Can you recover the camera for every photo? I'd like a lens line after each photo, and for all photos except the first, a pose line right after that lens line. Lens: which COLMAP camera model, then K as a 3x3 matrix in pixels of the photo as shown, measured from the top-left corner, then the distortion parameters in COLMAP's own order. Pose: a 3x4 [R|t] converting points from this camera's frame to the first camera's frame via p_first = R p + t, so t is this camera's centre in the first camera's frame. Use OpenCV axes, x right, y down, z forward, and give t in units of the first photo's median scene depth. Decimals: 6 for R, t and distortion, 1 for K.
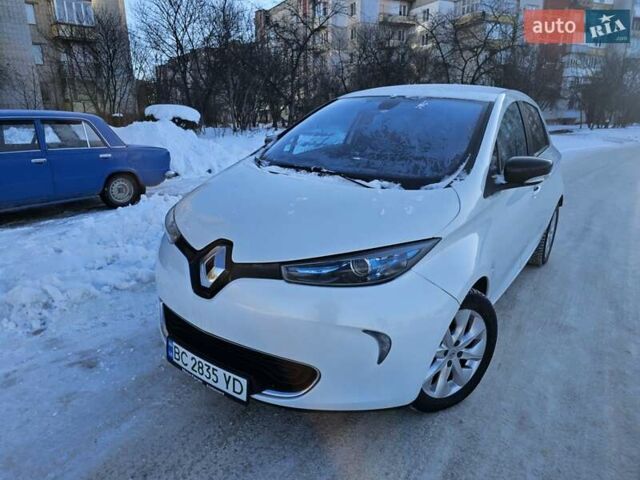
lens RADIAL K [[499.3, 0, 320.3], [0, 499.3, 189.1], [0, 0, 1]] dist [0.056632, -0.055995]
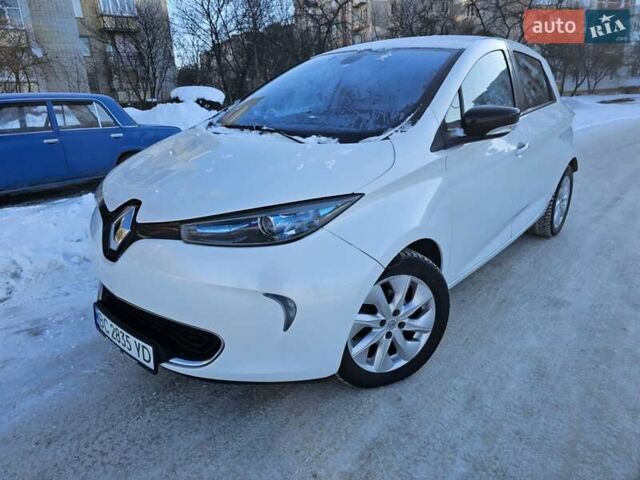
lens RADIAL K [[499.3, 0, 320.3], [0, 499.3, 189.1], [0, 0, 1]] dist [0.056632, -0.055995]
pose [[0.992578, -0.018237, -0.120232, 0.232217], [0.021584, 0.999413, 0.026598, 0.055361], [0.119676, -0.028996, 0.992389, 0.095426]]
